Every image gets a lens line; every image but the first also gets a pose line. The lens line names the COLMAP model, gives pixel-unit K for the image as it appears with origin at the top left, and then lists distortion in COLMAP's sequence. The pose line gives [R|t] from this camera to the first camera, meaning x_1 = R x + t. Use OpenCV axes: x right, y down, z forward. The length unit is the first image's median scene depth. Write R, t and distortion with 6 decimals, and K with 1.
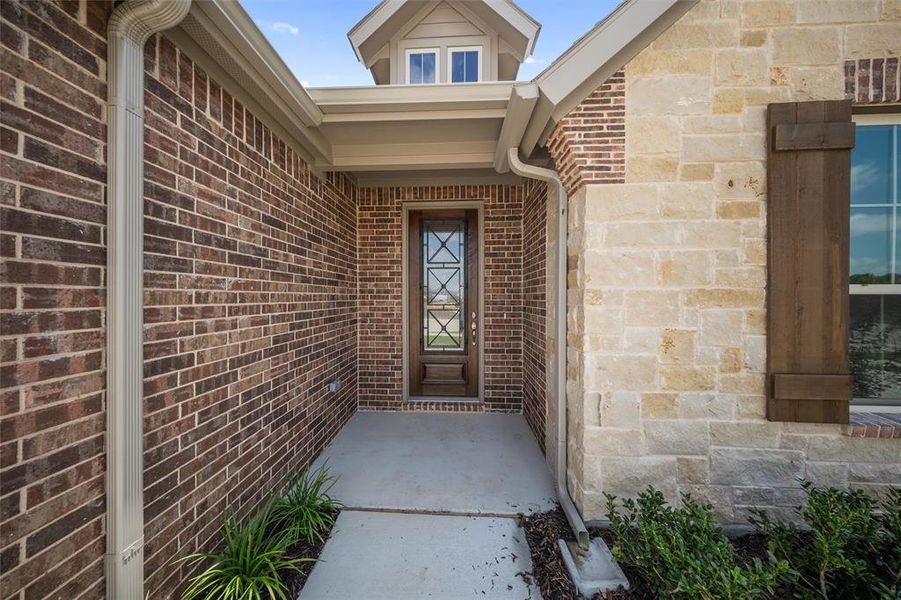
lens RADIAL K [[265.3, 0, 444.3], [0, 265.3, 302.1], [0, 0, 1]] dist [-0.002388, -0.000141]
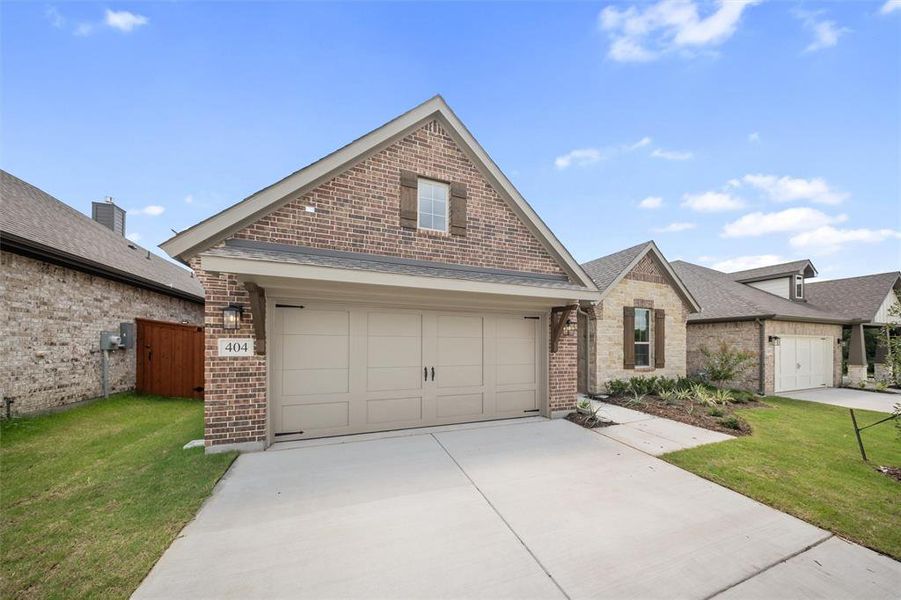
lens RADIAL K [[276.6, 0, 446.9], [0, 276.6, 342.2], [0, 0, 1]] dist [0.000228, -0.000021]
pose [[0.917975, 0.005686, 0.396597, -3.866830], [0.001353, 0.999847, -0.017467, 0.026331], [-0.396636, 0.016571, 0.917826, -2.437691]]
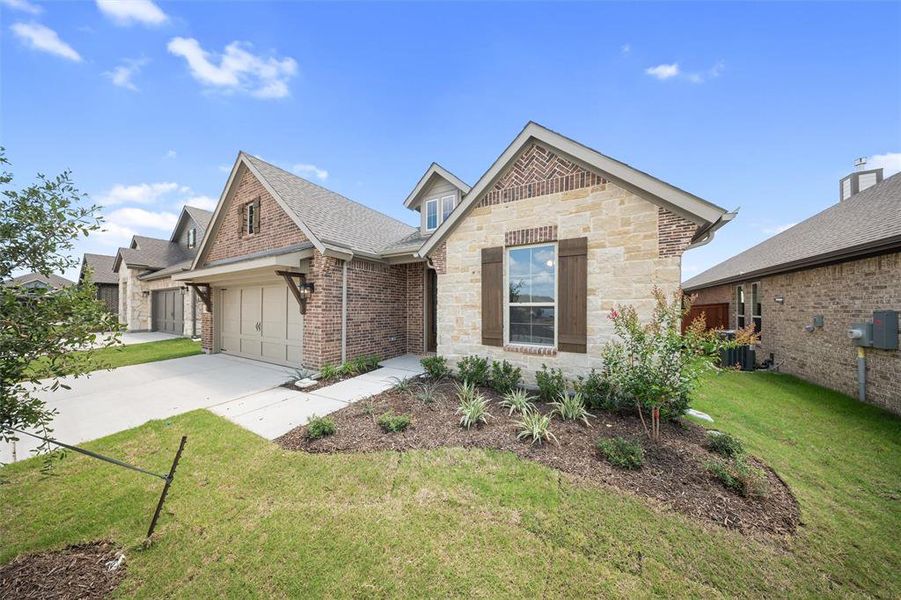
lens RADIAL K [[262.7, 0, 443.5], [0, 262.7, 307.7], [0, 0, 1]] dist [0.006915, -0.000032]
pose [[0.888134, 0.001047, -0.459584, 2.269533], [-0.008178, 0.999875, -0.013526, 0.039010], [0.459512, 0.015771, 0.888031, -2.097034]]
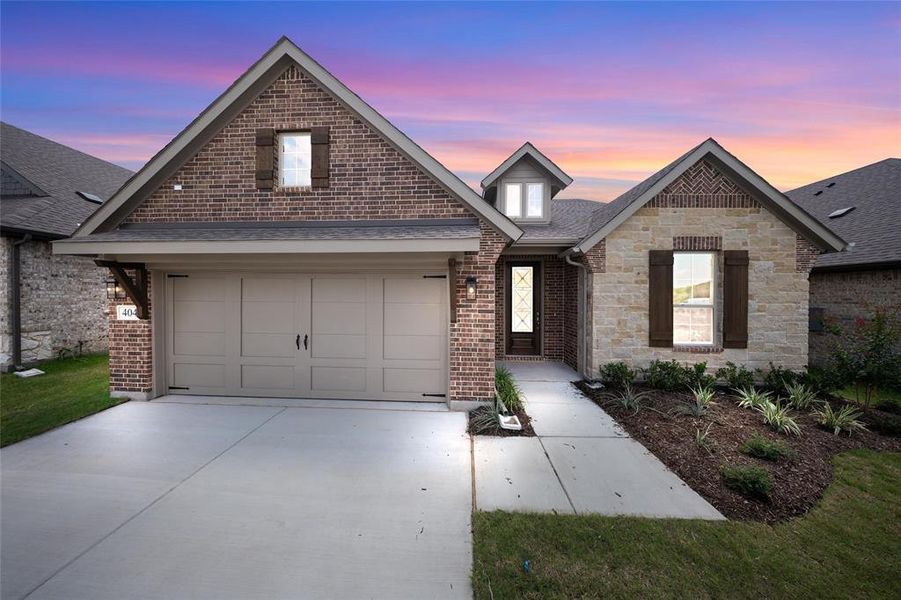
lens RADIAL K [[272.4, 0, 448.1], [0, 272.4, 297.9], [0, 0, 1]] dist [0.001301, -0.002425]
pose [[0.999981, 0.003423, -0.005220, -1.225267], [-0.003455, 0.999974, -0.006256, -0.121634], [0.005199, 0.006274, 0.999967, -2.341331]]
